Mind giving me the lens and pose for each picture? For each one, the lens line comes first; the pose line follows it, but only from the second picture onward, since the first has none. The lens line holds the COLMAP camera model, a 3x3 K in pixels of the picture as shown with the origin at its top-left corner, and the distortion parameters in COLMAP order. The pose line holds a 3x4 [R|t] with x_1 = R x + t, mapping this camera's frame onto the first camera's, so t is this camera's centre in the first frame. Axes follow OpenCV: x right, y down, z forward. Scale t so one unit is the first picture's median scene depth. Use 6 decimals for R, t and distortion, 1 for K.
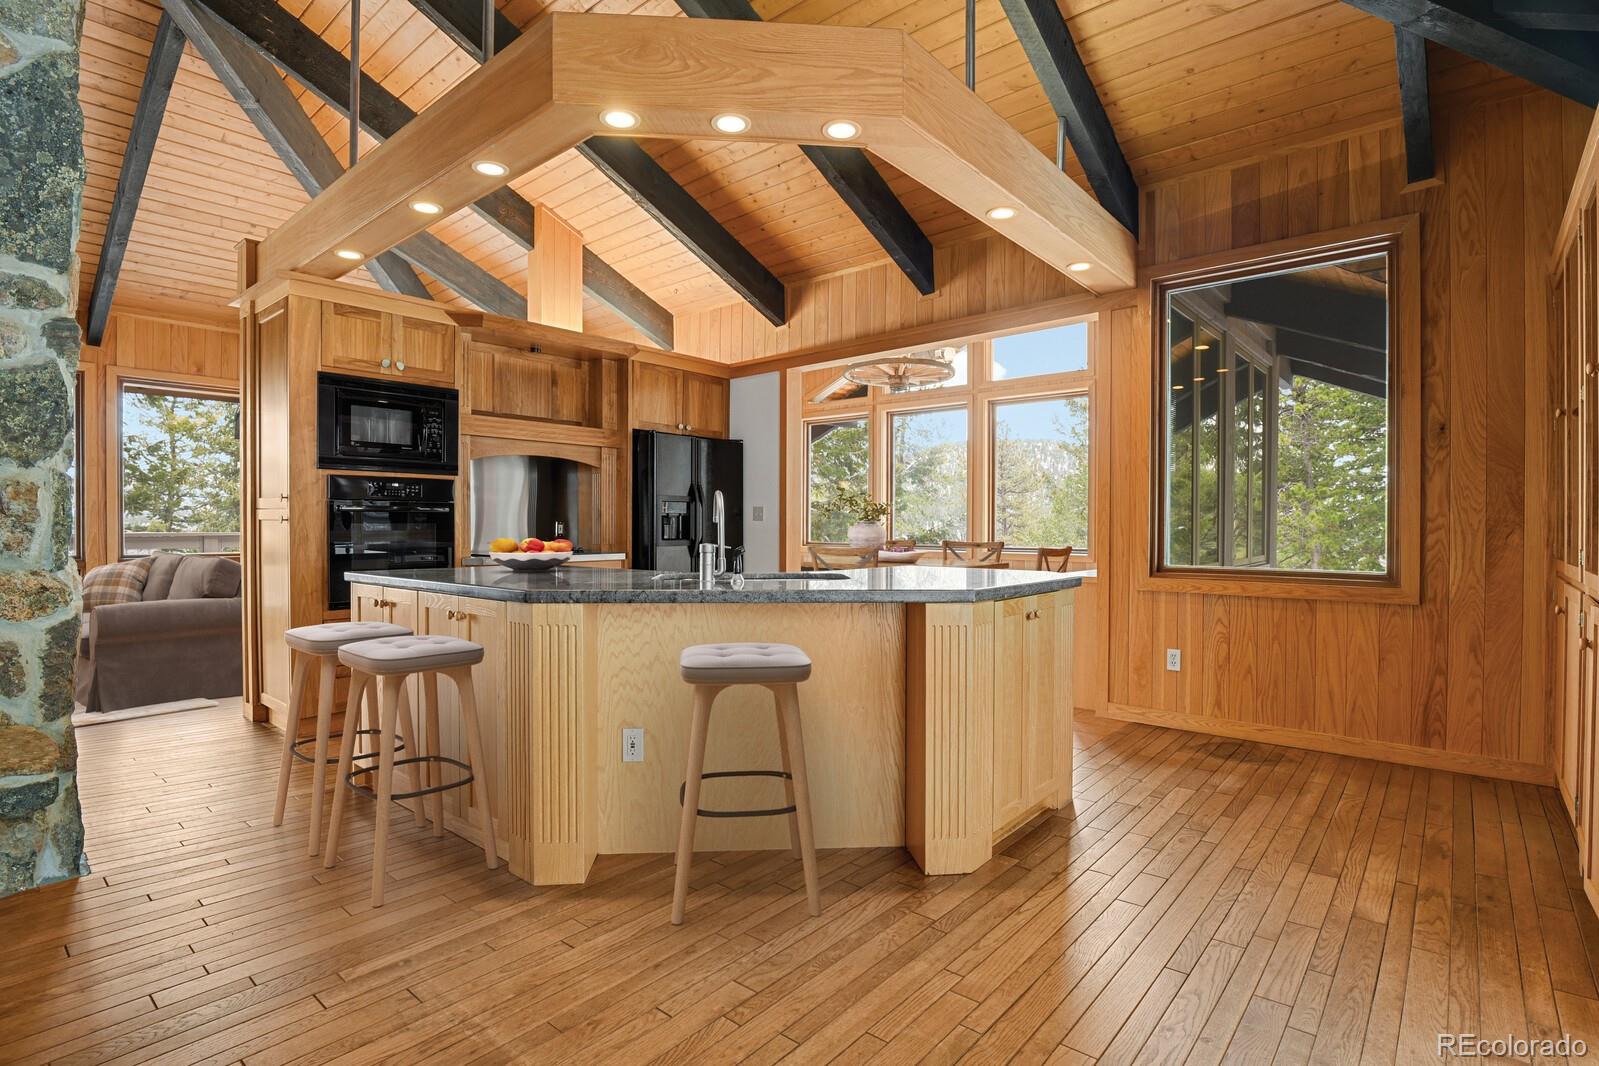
lens RADIAL K [[784.6, 0, 802.3], [0, 784.6, 532.1], [0, 0, 1]] dist [-0.024013, -0.003296]
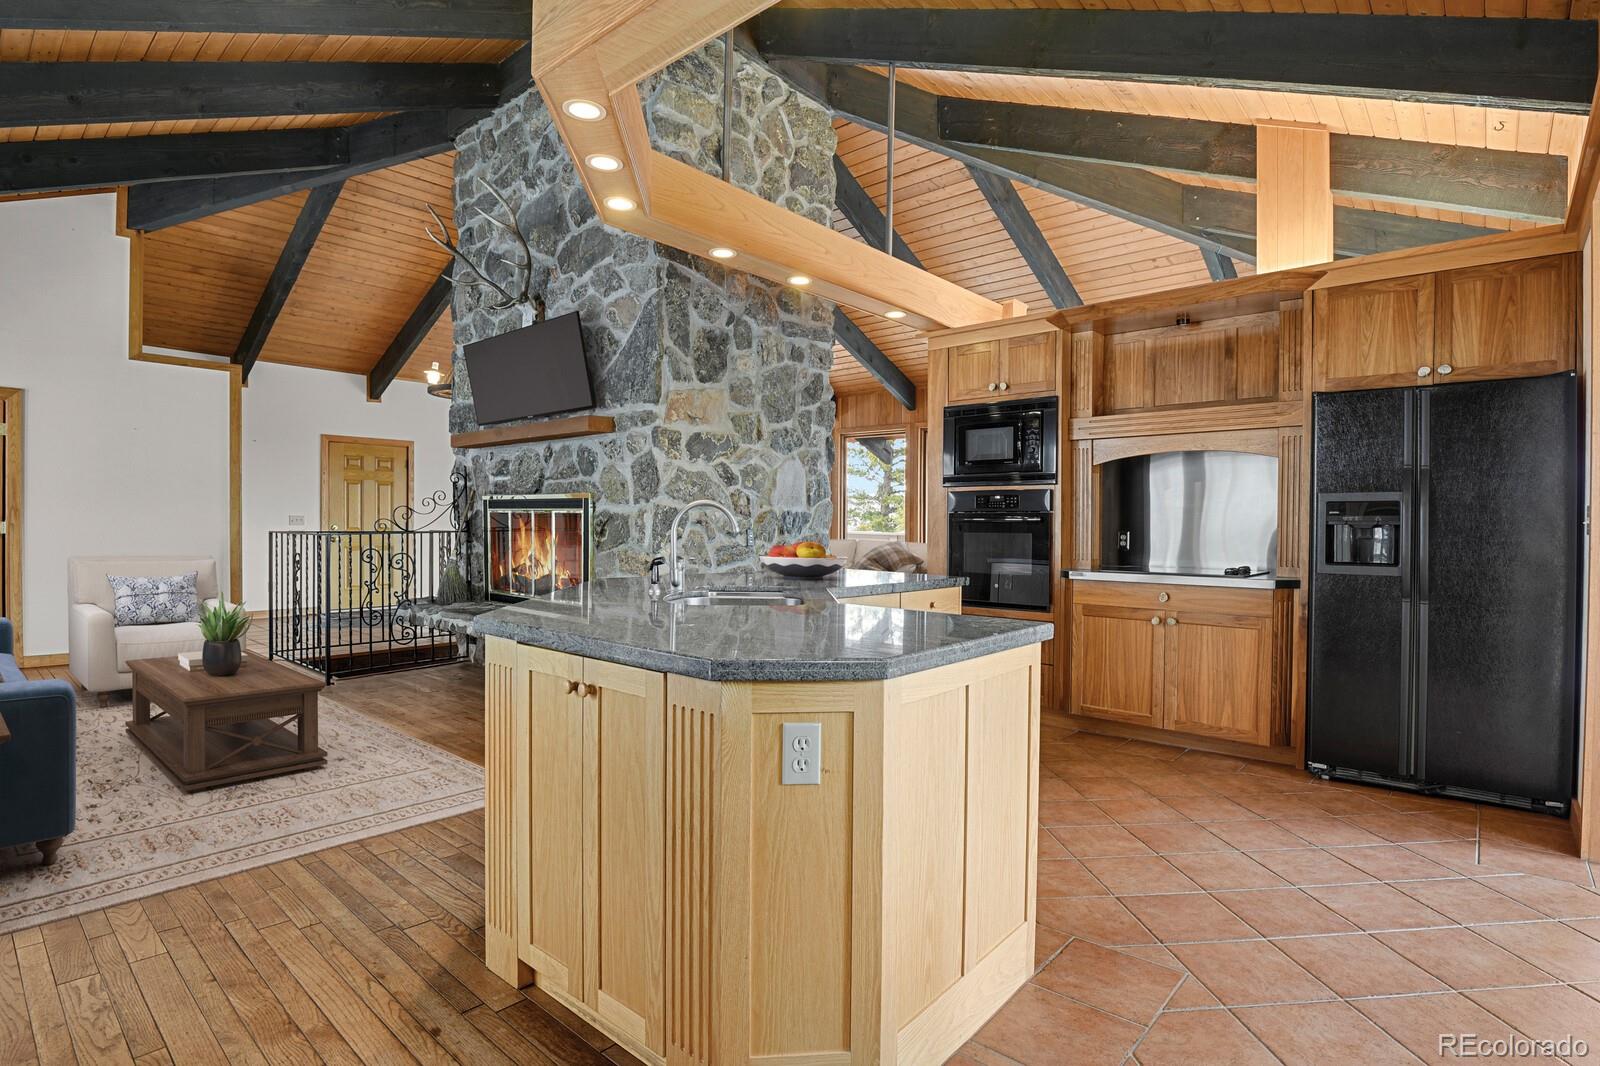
lens RADIAL K [[785.1, 0, 812.3], [0, 785.1, 536.6], [0, 0, 1]] dist [-0.024013, -0.003296]
pose [[-0.004760, 0.015678, -0.999866, 0.584648], [-0.019884, 0.999678, 0.015769, -0.018724], [0.999791, 0.019957, -0.004447, 0.765821]]
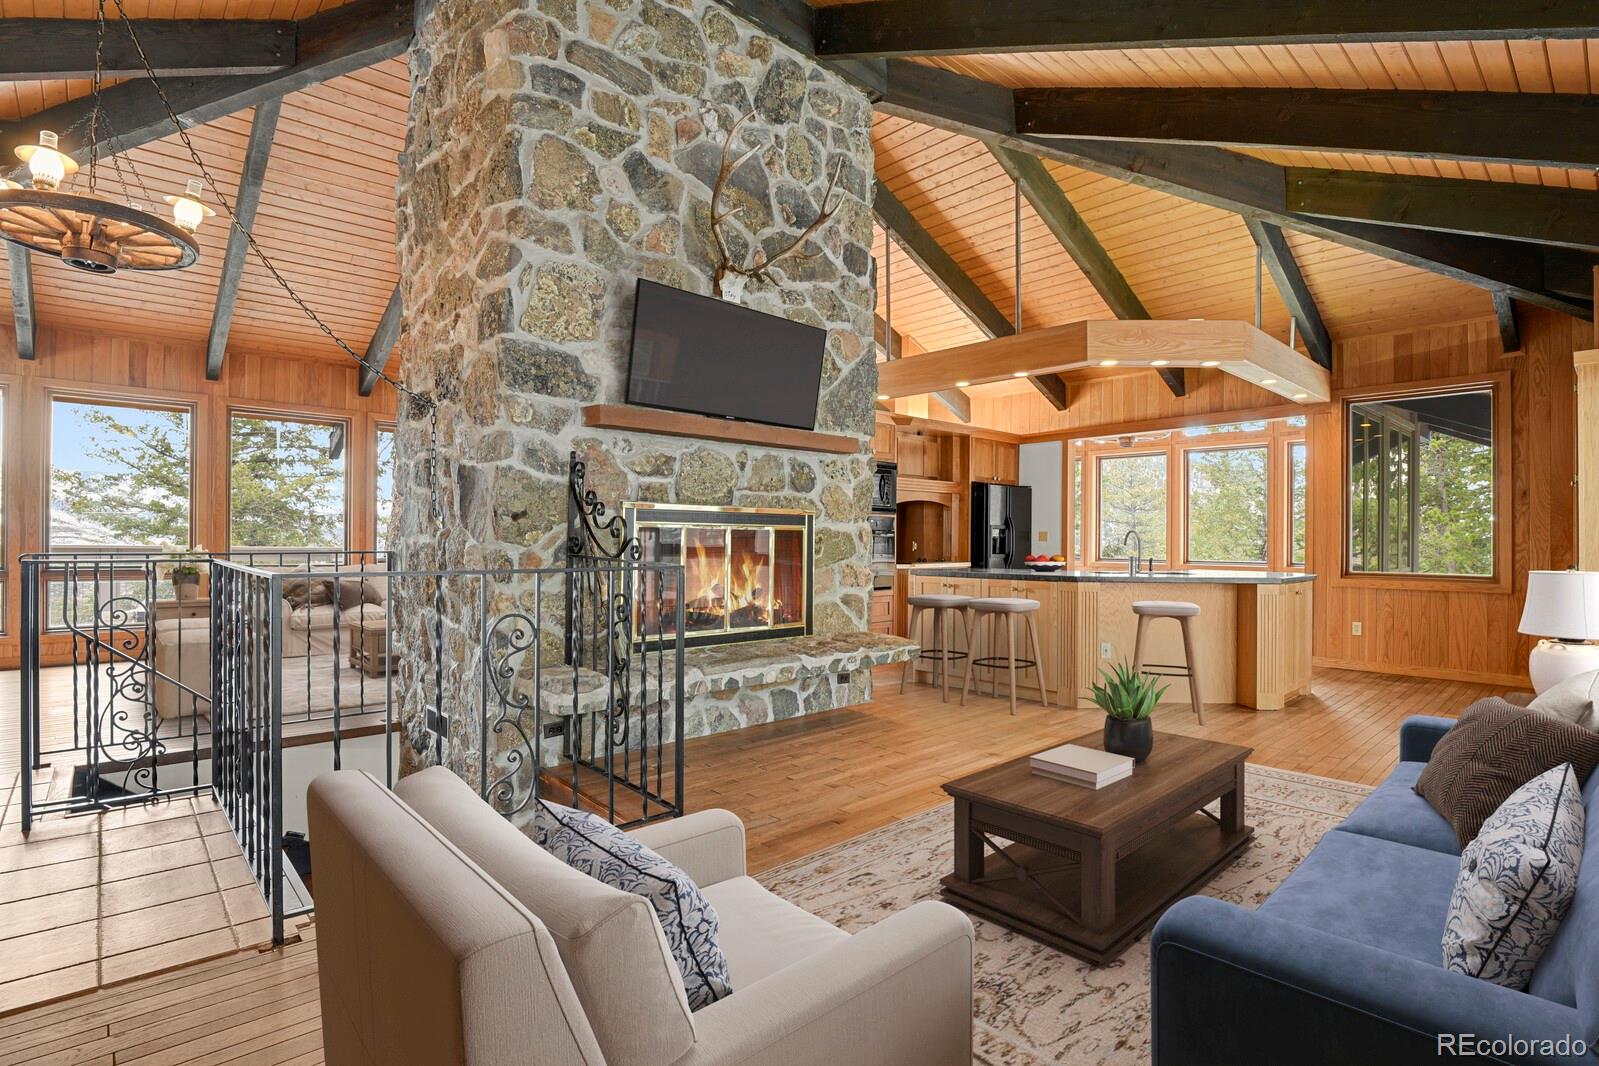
lens RADIAL K [[784.6, 0, 802.5], [0, 784.6, 532.1], [0, 0, 1]] dist [-0.024013, -0.003296]
pose [[0.993300, 0.003030, -0.115523, -0.505402], [-0.004942, 0.999855, -0.016271, -0.007656], [0.115457, 0.016733, 0.993172, -0.772796]]
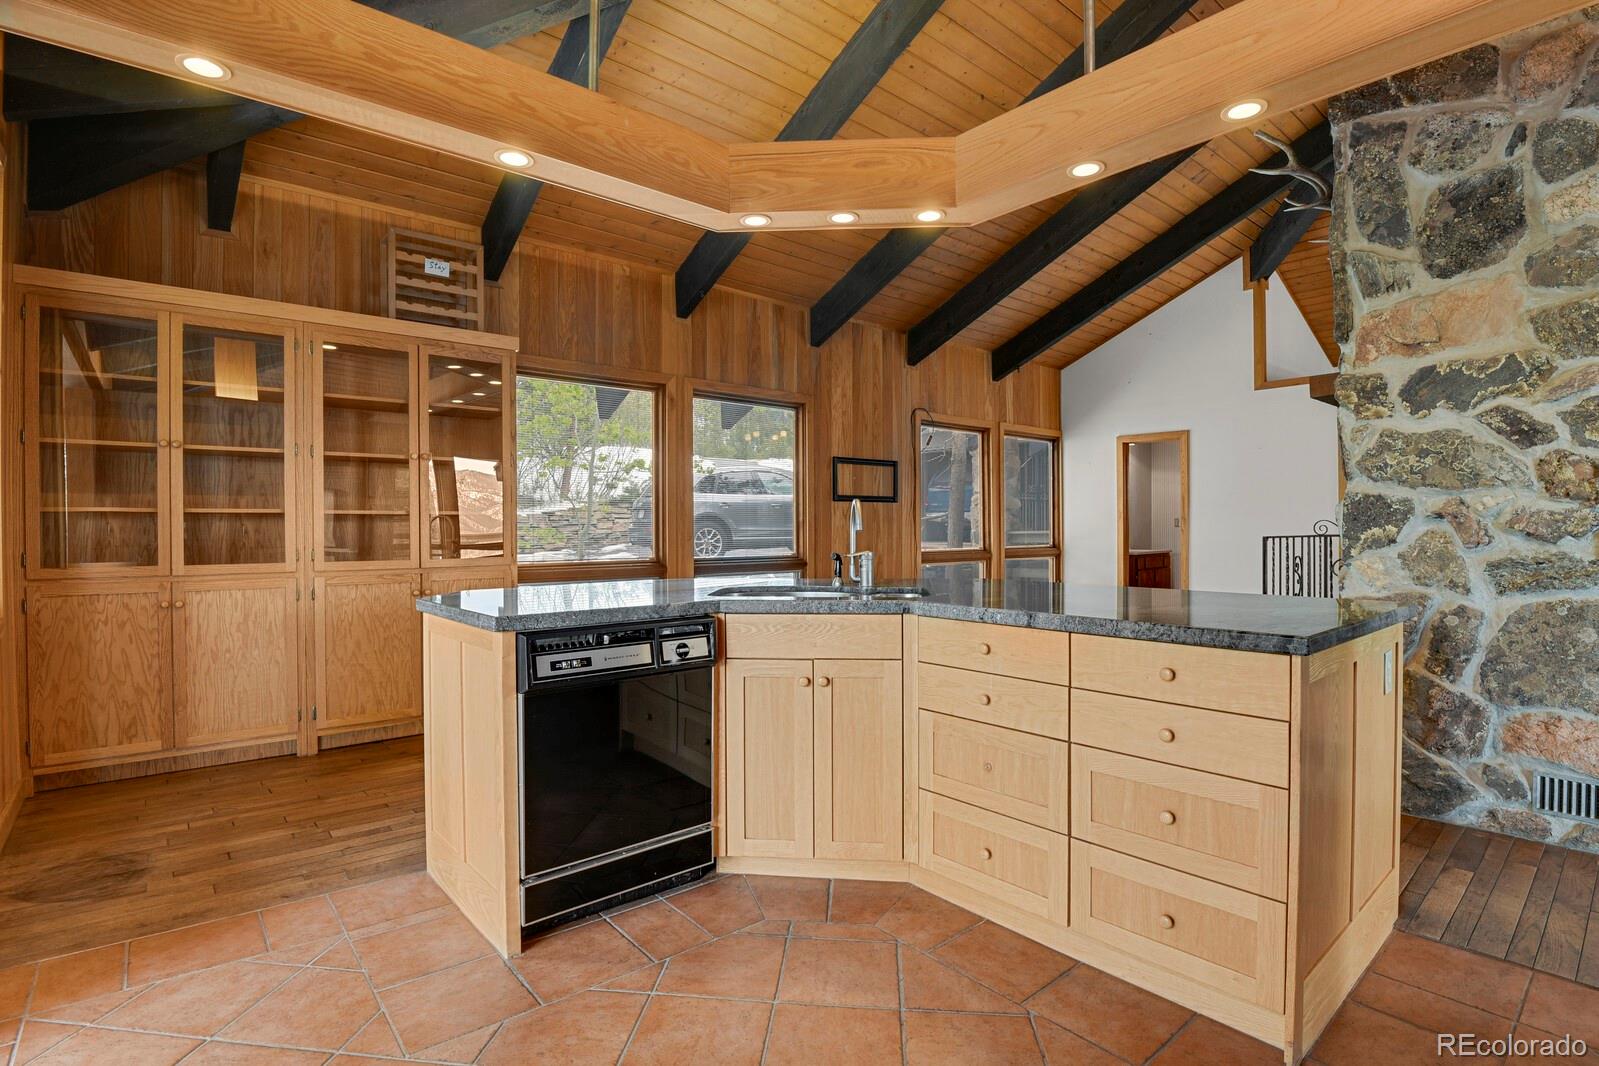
lens RADIAL K [[784.6, 0, 810.1], [0, 784.6, 534.3], [0, 0, 1]] dist [-0.024013, -0.003296]
pose [[-0.990112, 0.003319, 0.140241, -0.127689], [0.005548, 0.999864, 0.015507, -0.016092], [-0.140170, 0.016132, -0.989996, 1.338662]]
